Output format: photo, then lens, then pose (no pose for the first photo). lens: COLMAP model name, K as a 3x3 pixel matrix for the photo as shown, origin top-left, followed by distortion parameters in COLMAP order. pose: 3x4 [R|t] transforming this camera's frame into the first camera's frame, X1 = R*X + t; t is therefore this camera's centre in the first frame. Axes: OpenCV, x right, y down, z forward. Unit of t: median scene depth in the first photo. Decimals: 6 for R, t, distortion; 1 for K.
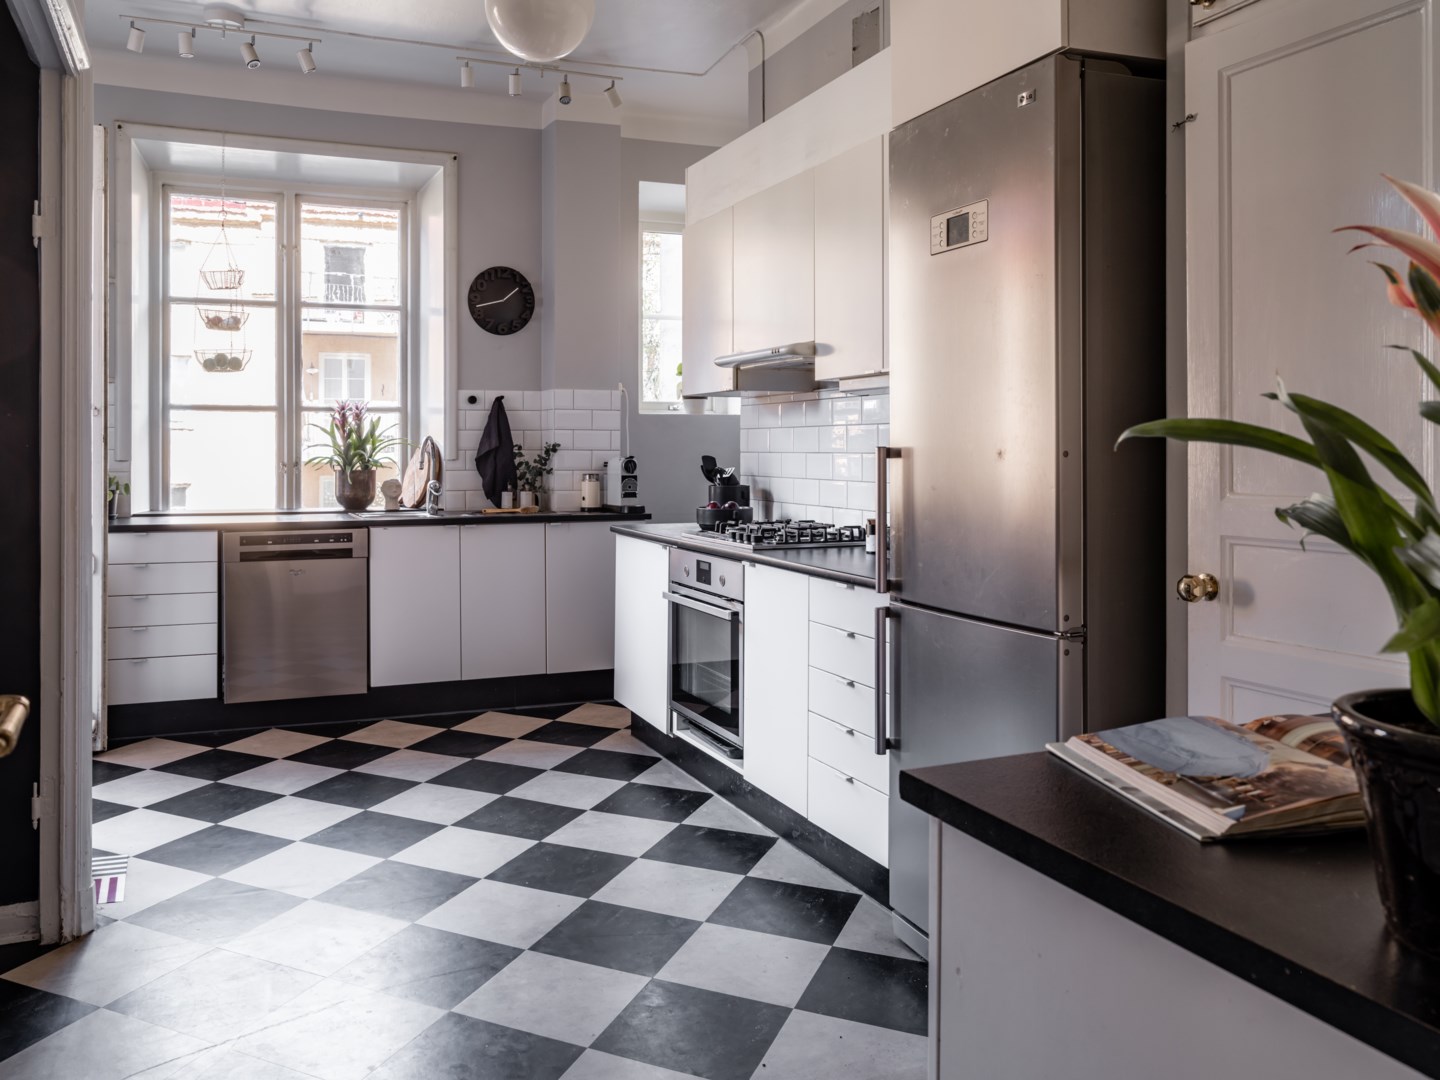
lens RADIAL K [[1107.1, 0, 603.9], [0, 1107.1, 454.8], [0, 0, 1]] dist [0.005064, 0.002509]
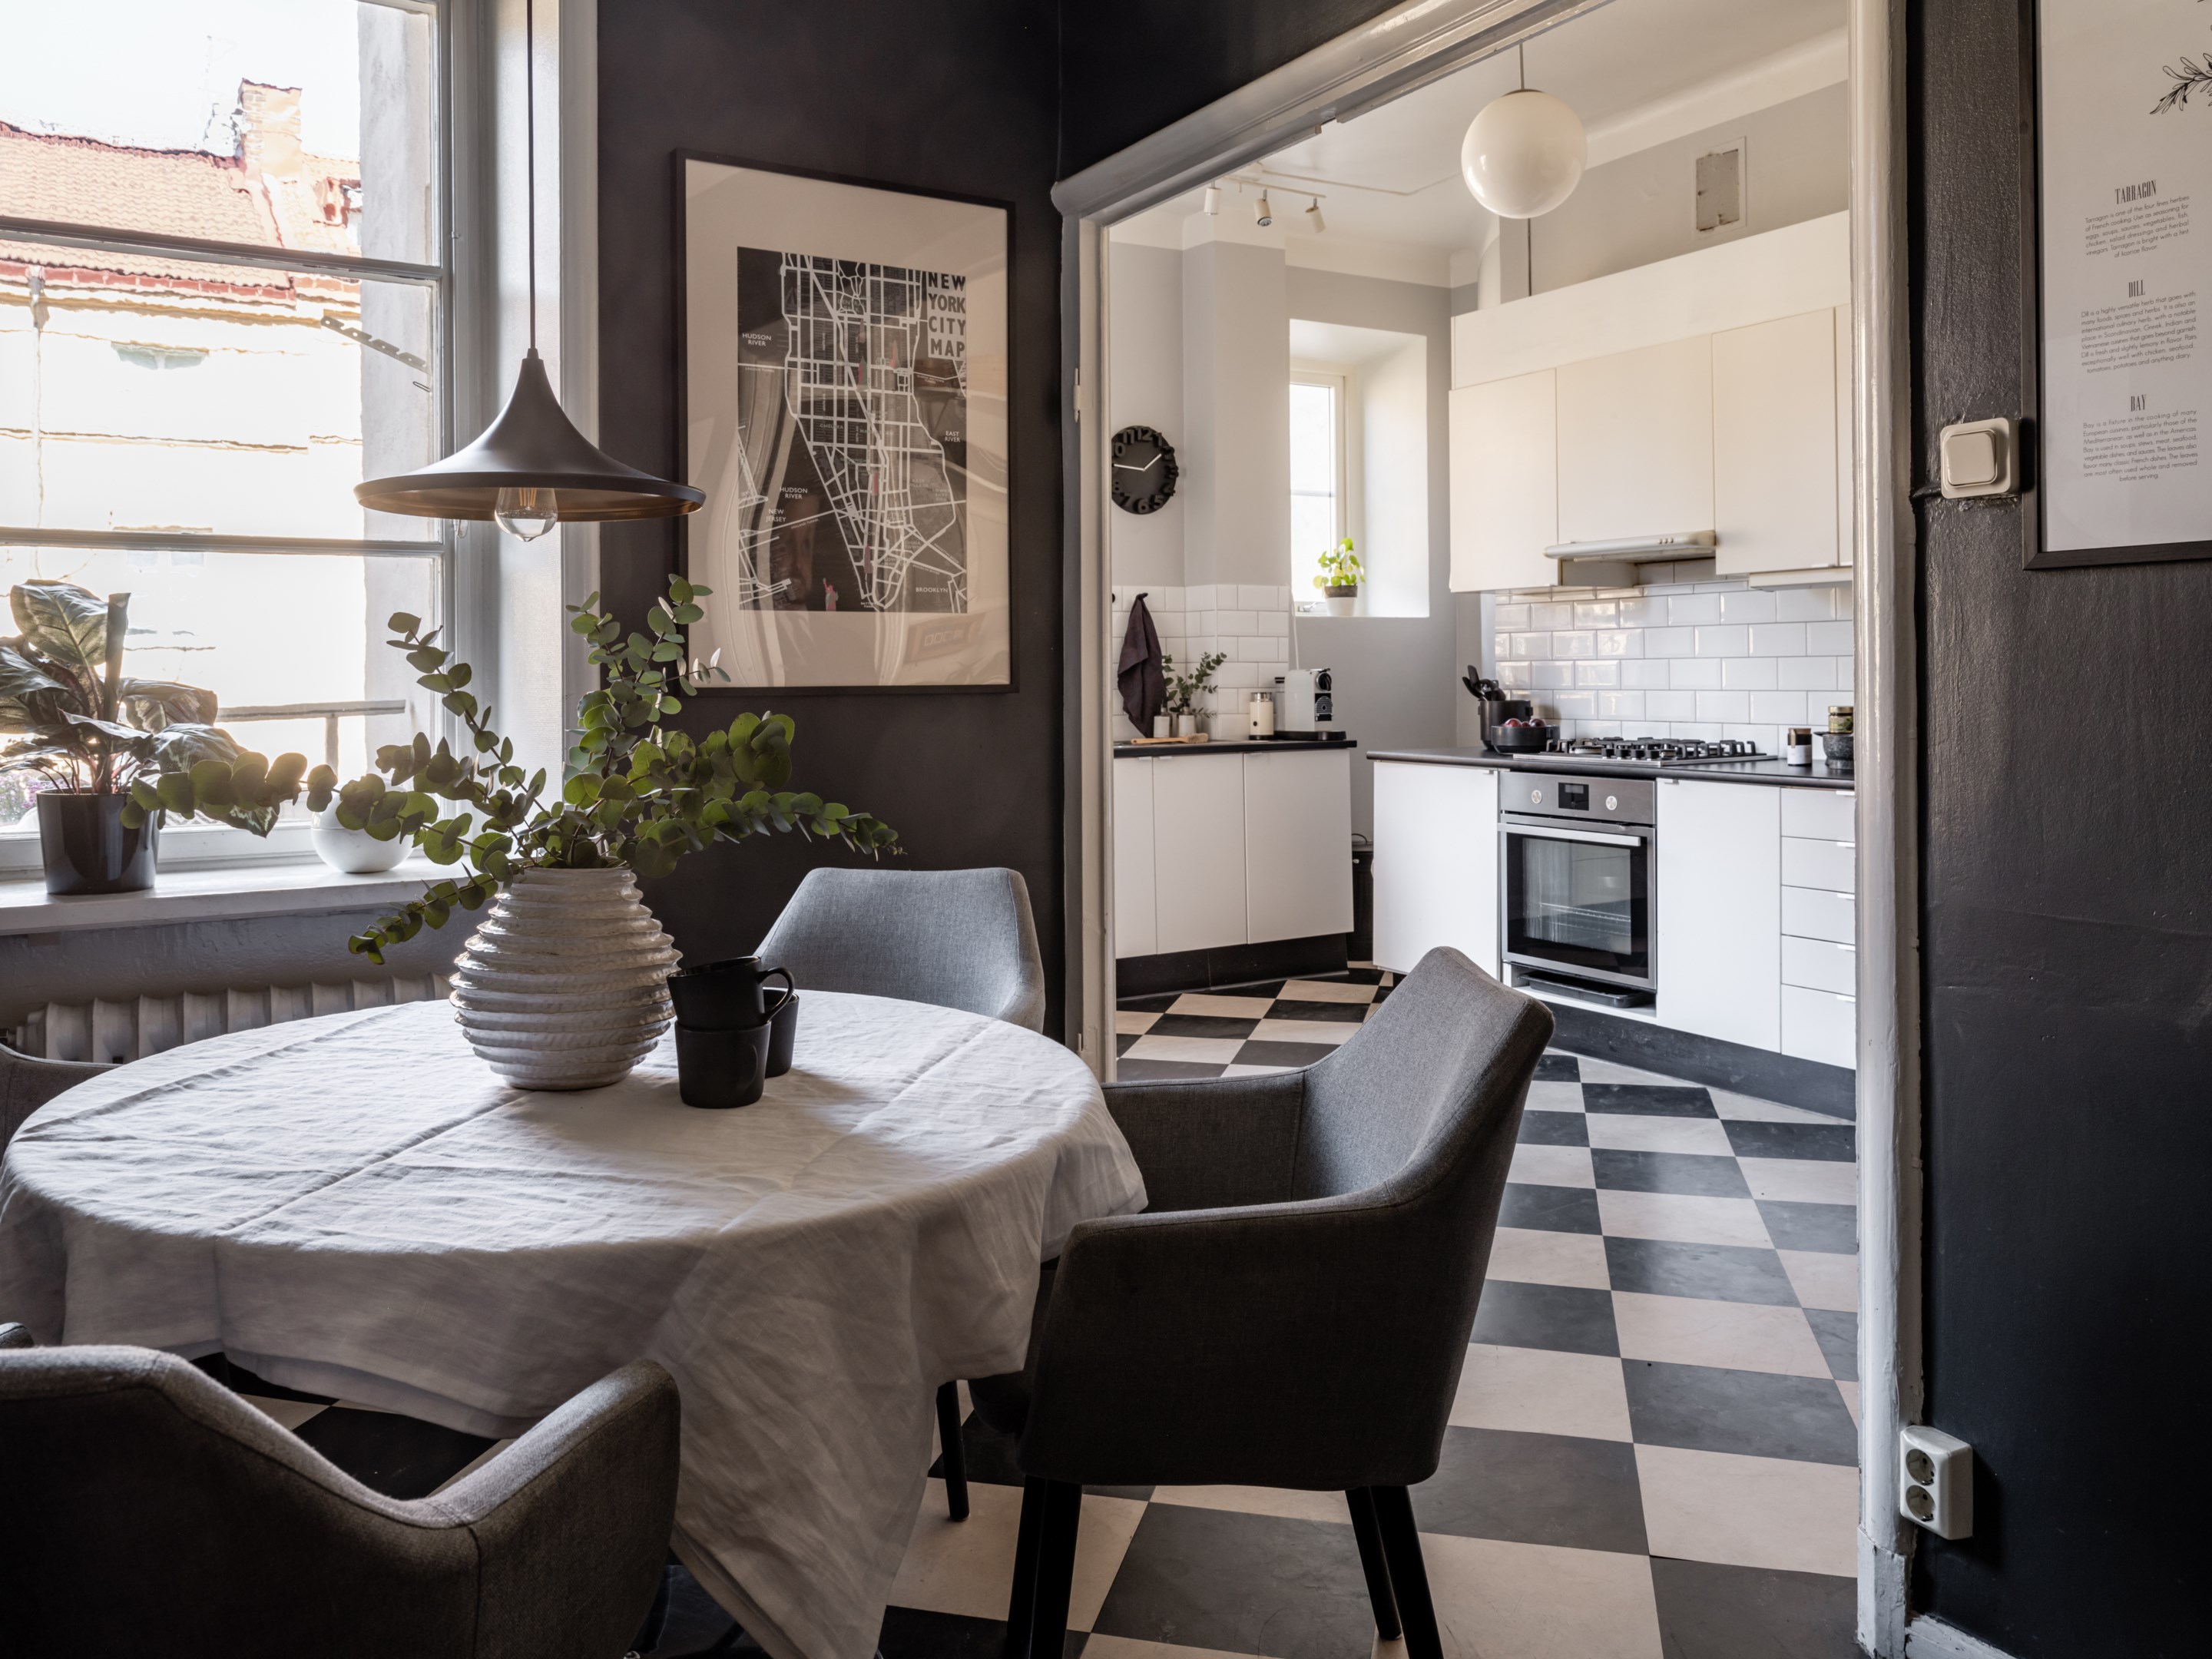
lens RADIAL K [[1677.6, 0, 1073.2], [0, 1677.6, 675.8], [0, 0, 1]] dist [0.002253, 0.001815]
pose [[0.982469, -0.009441, 0.186189, -0.370502], [0.010509, 0.999934, -0.004750, 0.009897], [-0.186132, 0.006623, 0.982502, -0.147034]]
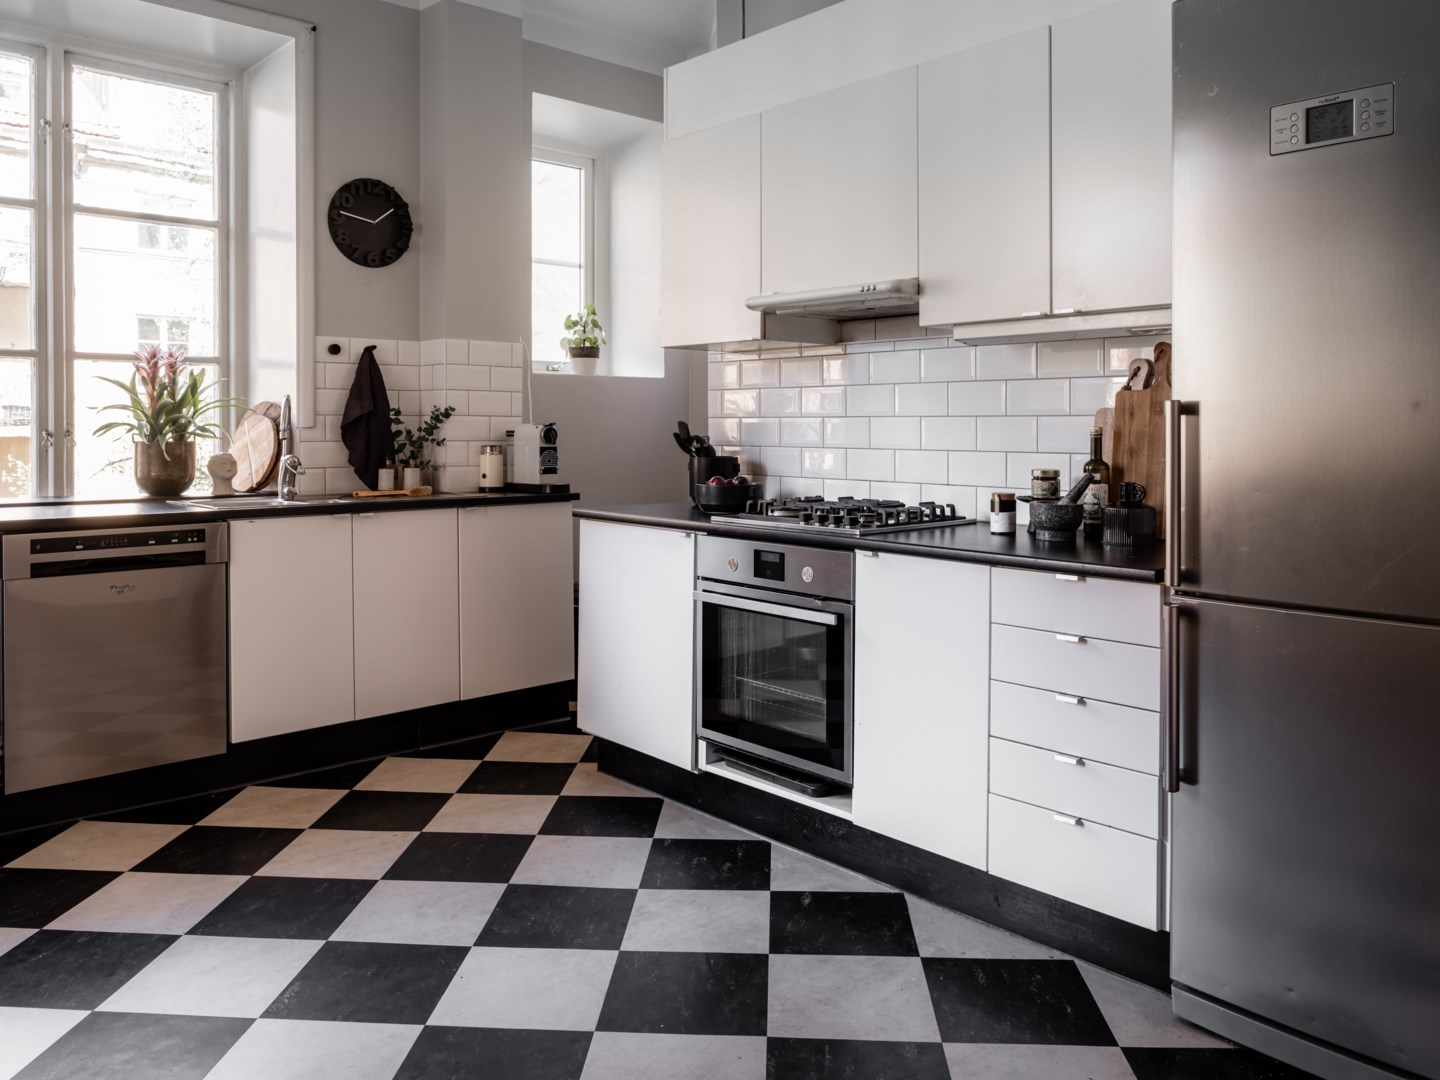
lens RADIAL K [[1107.5, 0, 716.5], [0, 1107.5, 437.1], [0, 0, 1]] dist [0.001924, 0.001420]
pose [[0.924288, -0.002046, 0.381690, -0.171028], [0.000151, 0.999988, 0.004996, 0.007333], [-0.381695, -0.004560, 0.924277, 0.195339]]
